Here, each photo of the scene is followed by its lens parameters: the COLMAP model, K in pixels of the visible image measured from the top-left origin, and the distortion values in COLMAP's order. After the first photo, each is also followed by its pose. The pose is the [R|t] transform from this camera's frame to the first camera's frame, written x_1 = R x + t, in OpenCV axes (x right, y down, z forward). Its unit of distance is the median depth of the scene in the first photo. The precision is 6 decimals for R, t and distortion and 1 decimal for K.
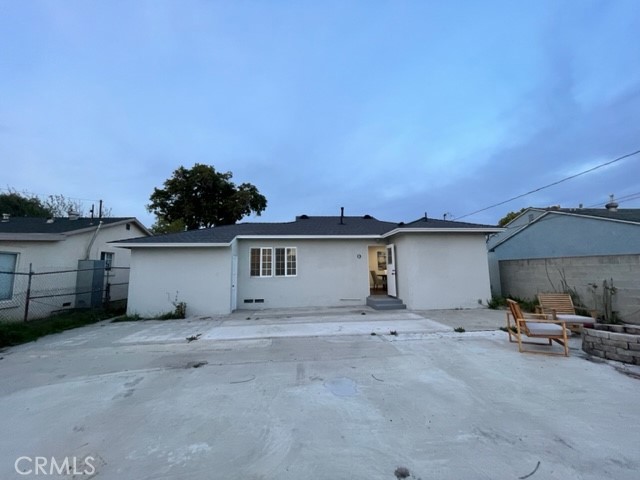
lens RADIAL K [[260.1, 0, 320.0], [0, 260.1, 240.0], [0, 0, 1]] dist [0.001513, 0.000195]
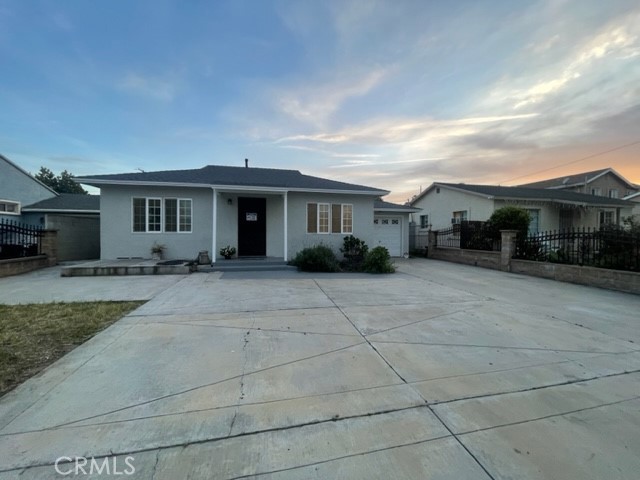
lens RADIAL K [[267.9, 0, 320.0], [0, 267.9, 240.0], [0, 0, 1]] dist [-0.000785, -0.000064]
pose [[0.903916, -0.006038, 0.427667, -0.183154], [-0.063975, 0.986743, 0.149149, 0.004118], [-0.422898, -0.162178, 0.891547, 0.023198]]
